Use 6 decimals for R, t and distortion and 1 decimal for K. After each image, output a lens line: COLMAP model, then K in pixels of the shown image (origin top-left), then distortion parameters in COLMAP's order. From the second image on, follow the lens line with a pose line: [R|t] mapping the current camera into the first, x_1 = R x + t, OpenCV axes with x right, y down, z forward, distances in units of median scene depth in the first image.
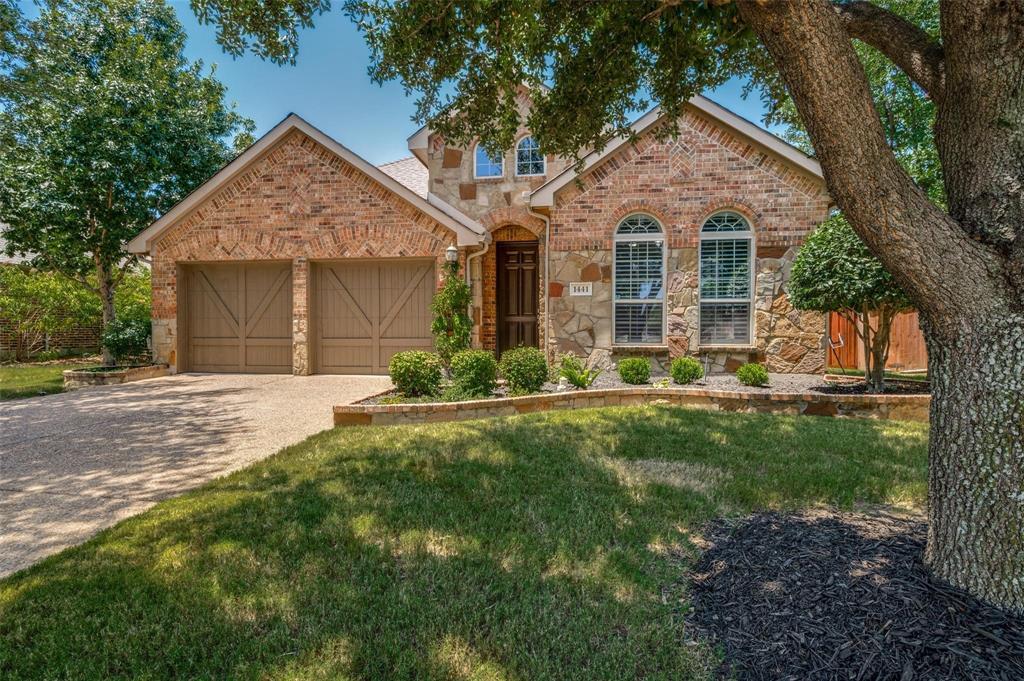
lens RADIAL K [[401.6, 0, 509.2], [0, 401.6, 336.6], [0, 0, 1]] dist [-0.001096, 0.000133]
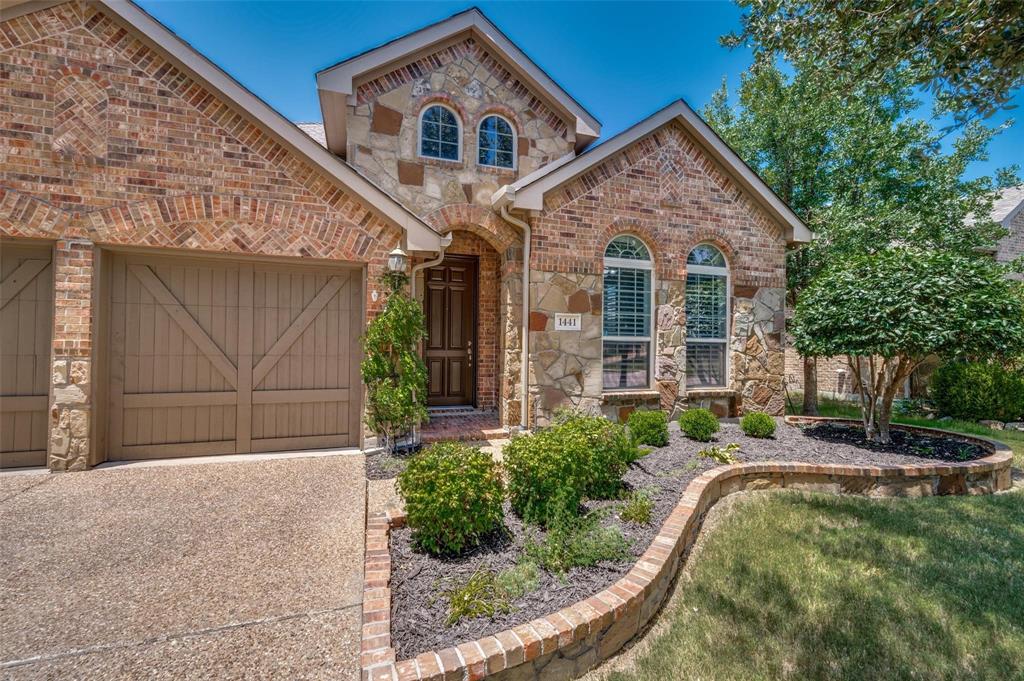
lens RADIAL K [[401.6, 0, 514.5], [0, 401.6, 346.0], [0, 0, 1]] dist [-0.001096, 0.000133]
pose [[0.912246, 0.012202, 0.409461, -0.234409], [0.000565, 0.999518, -0.031043, -0.047020], [-0.409643, 0.028550, 0.911799, 0.330105]]
